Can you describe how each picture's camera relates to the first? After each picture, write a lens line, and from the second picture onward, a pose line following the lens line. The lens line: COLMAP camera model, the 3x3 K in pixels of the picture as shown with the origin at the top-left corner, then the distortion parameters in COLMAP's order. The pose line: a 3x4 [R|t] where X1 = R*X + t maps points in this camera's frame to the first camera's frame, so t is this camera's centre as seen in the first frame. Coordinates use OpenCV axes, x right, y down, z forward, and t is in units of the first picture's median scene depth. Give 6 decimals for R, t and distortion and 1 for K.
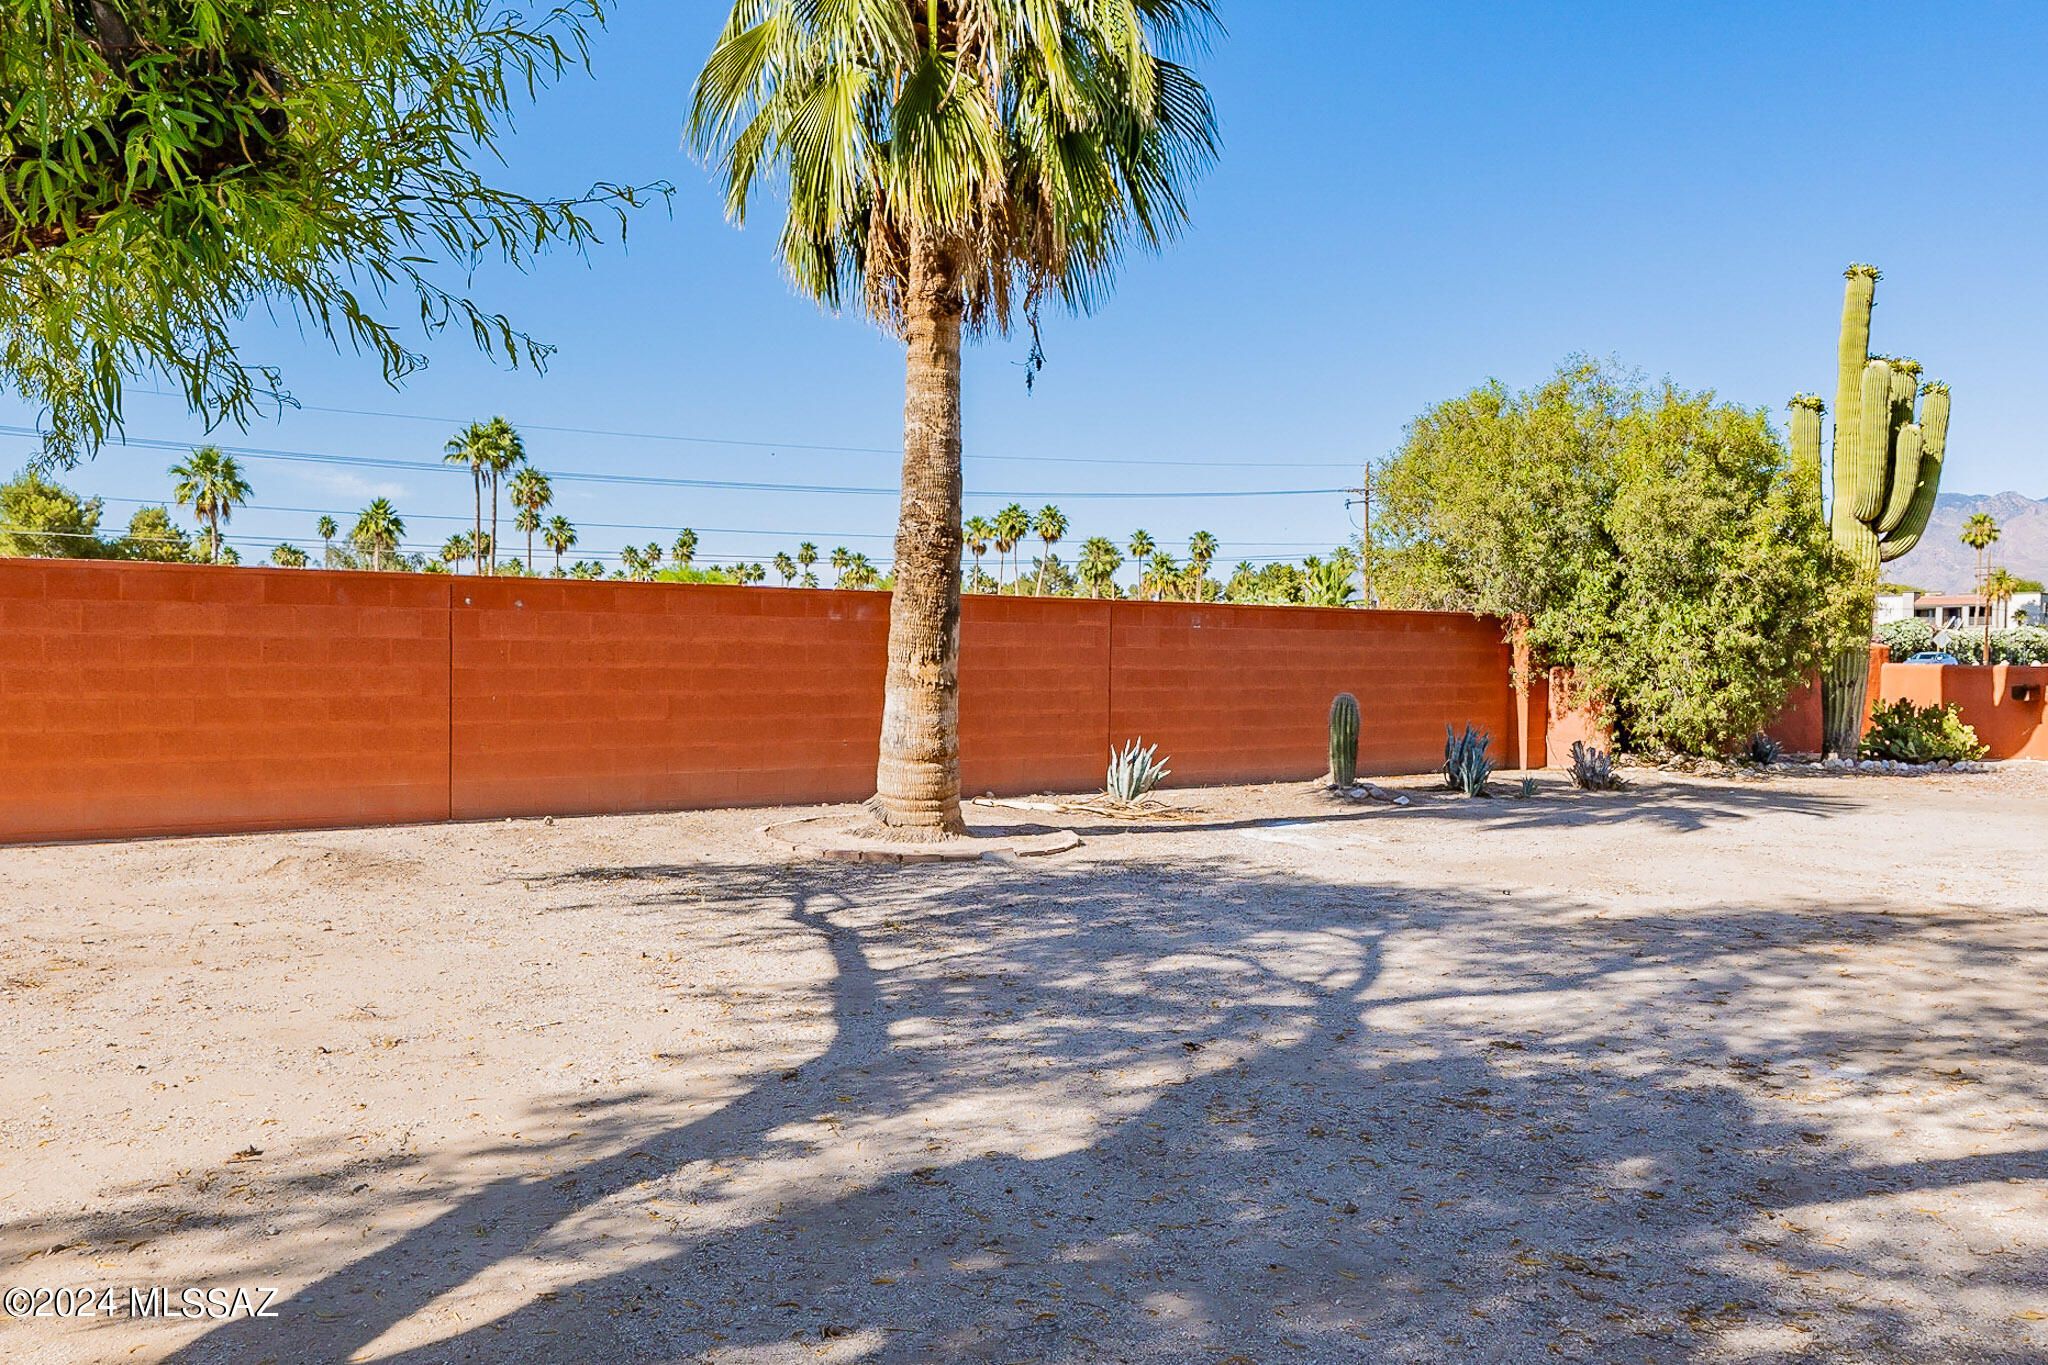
lens RADIAL K [[917.6, 0, 1013.8], [0, 917.6, 682.2], [0, 0, 1]] dist [0.017328, 0.000227]
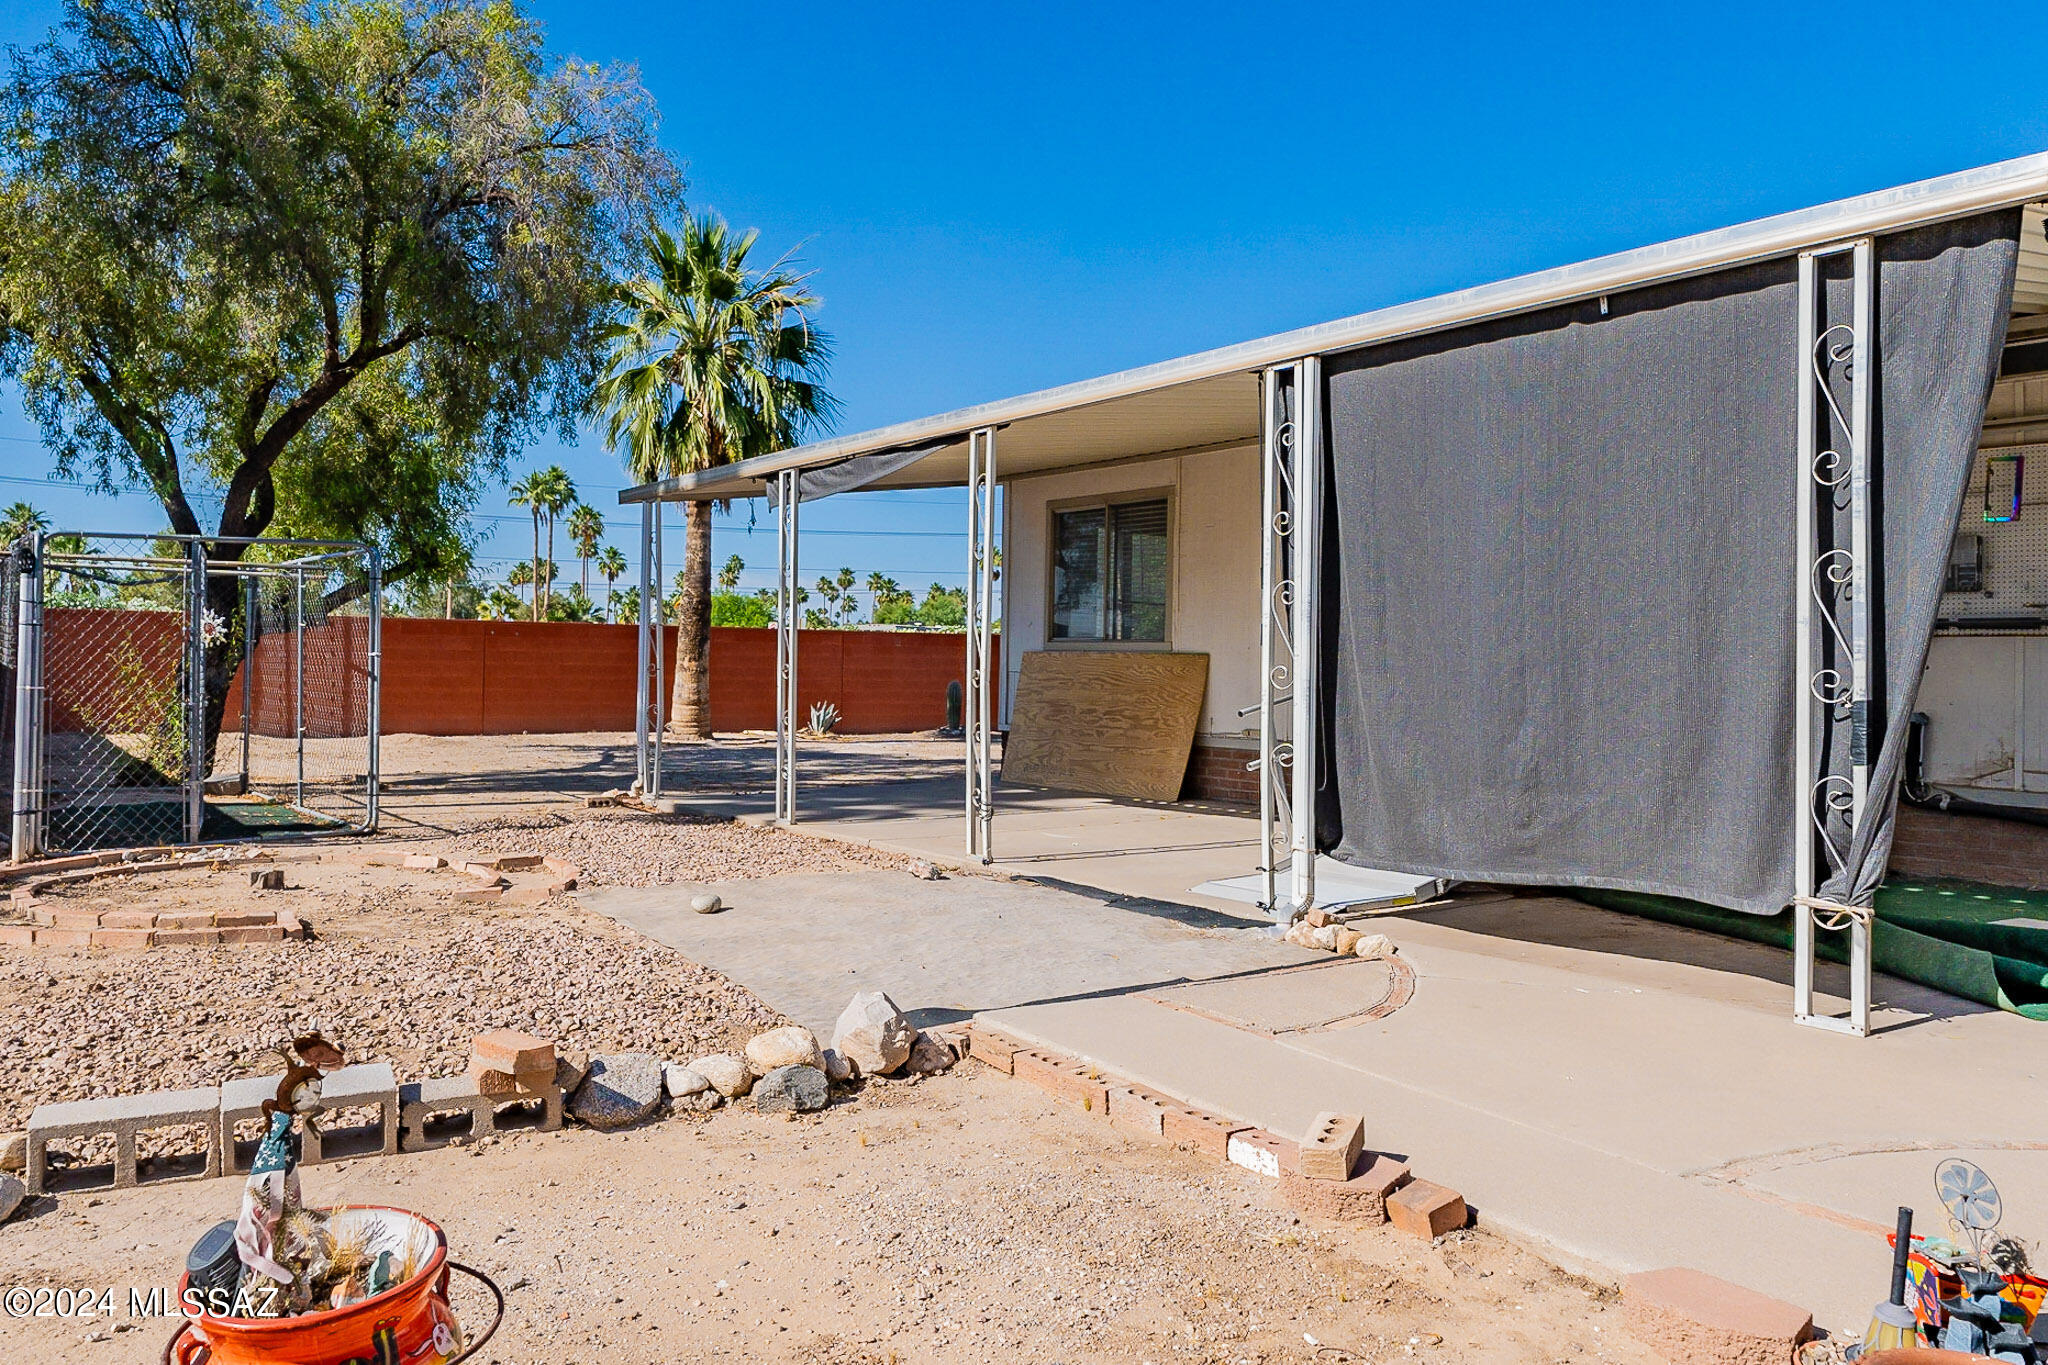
lens RADIAL K [[917.6, 0, 1034.8], [0, 917.6, 673.9], [0, 0, 1]] dist [0.017328, 0.000227]
pose [[0.999333, 0.001525, -0.036493, 0.539663], [-0.002659, 0.999514, -0.031058, 0.051387], [0.036428, 0.031134, 0.998851, -0.790191]]
